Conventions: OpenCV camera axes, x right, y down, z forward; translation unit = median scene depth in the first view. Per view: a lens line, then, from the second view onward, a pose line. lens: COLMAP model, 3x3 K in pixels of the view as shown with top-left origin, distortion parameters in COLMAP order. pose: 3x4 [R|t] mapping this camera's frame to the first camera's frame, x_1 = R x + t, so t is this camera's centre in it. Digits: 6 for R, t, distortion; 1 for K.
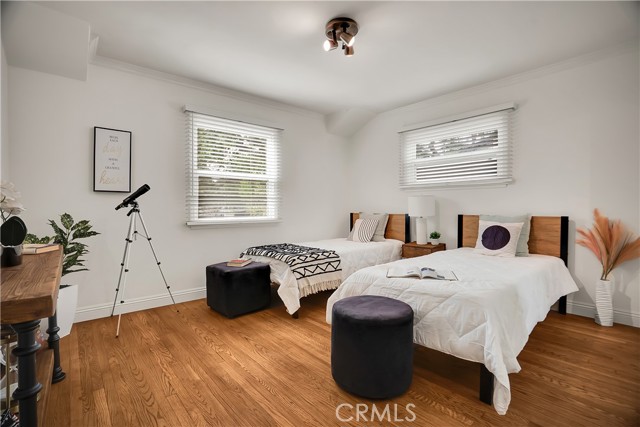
lens RADIAL K [[301.4, 0, 319.7], [0, 301.4, 210.5], [0, 0, 1]] dist [-0.062786, 0.024680]
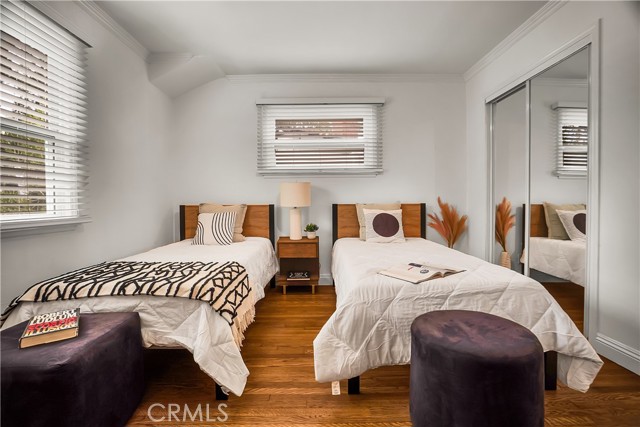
lens RADIAL K [[301.4, 0, 319.7], [0, 301.4, 210.5], [0, 0, 1]] dist [-0.062786, 0.024680]
pose [[0.643959, -0.024635, 0.764663, -0.290901], [0.013029, 0.999690, 0.021234, 0.014134], [-0.764949, -0.003711, 0.644080, 0.425791]]
